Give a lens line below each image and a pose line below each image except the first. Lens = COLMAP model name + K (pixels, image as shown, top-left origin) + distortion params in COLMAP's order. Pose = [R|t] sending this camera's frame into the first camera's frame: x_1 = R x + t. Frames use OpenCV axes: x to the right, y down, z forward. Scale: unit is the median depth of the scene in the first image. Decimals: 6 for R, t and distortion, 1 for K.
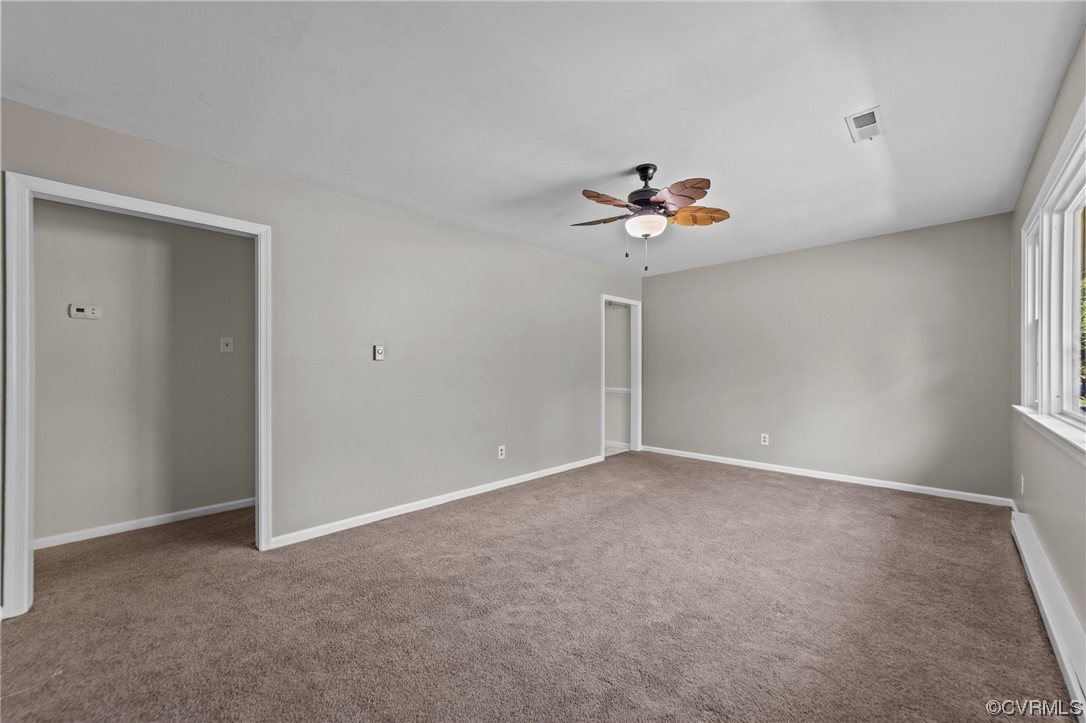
lens RADIAL K [[420.4, 0, 543.7], [0, 420.4, 365.8], [0, 0, 1]] dist [0.001056, 0.000481]
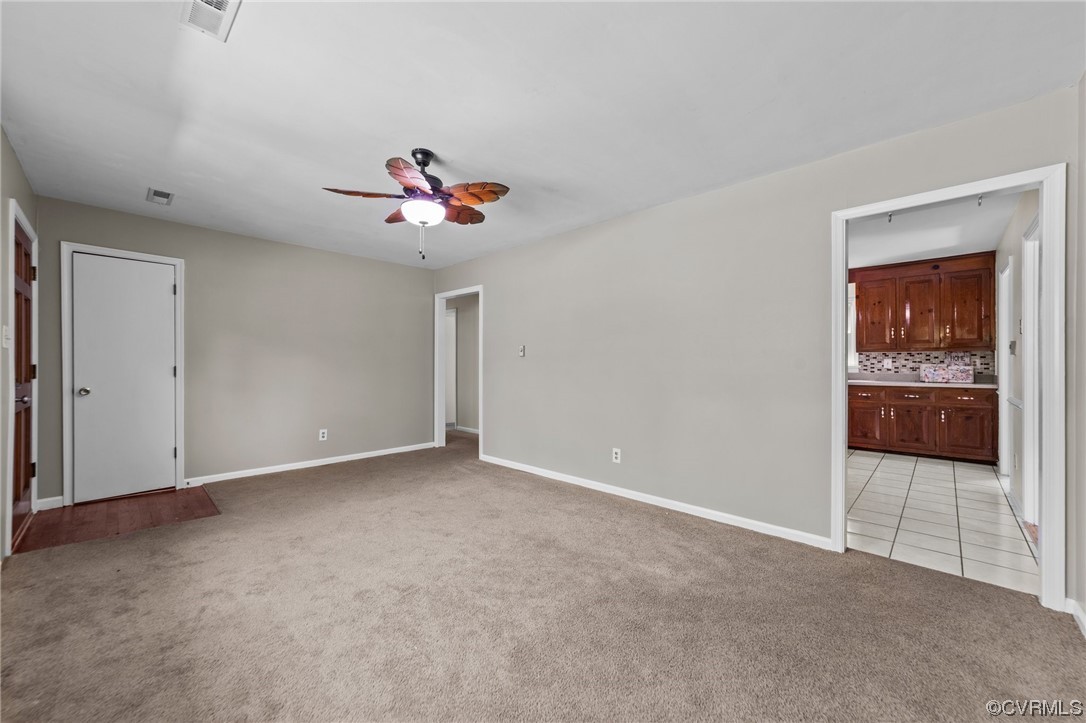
lens RADIAL K [[420.4, 0, 543.7], [0, 420.4, 365.8], [0, 0, 1]] dist [0.001056, 0.000481]
pose [[0.016066, 0.005923, -0.999853, 0.807590], [-0.000124, 0.999982, 0.005922, 0.007310], [0.999871, 0.000029, 0.016066, 0.838129]]
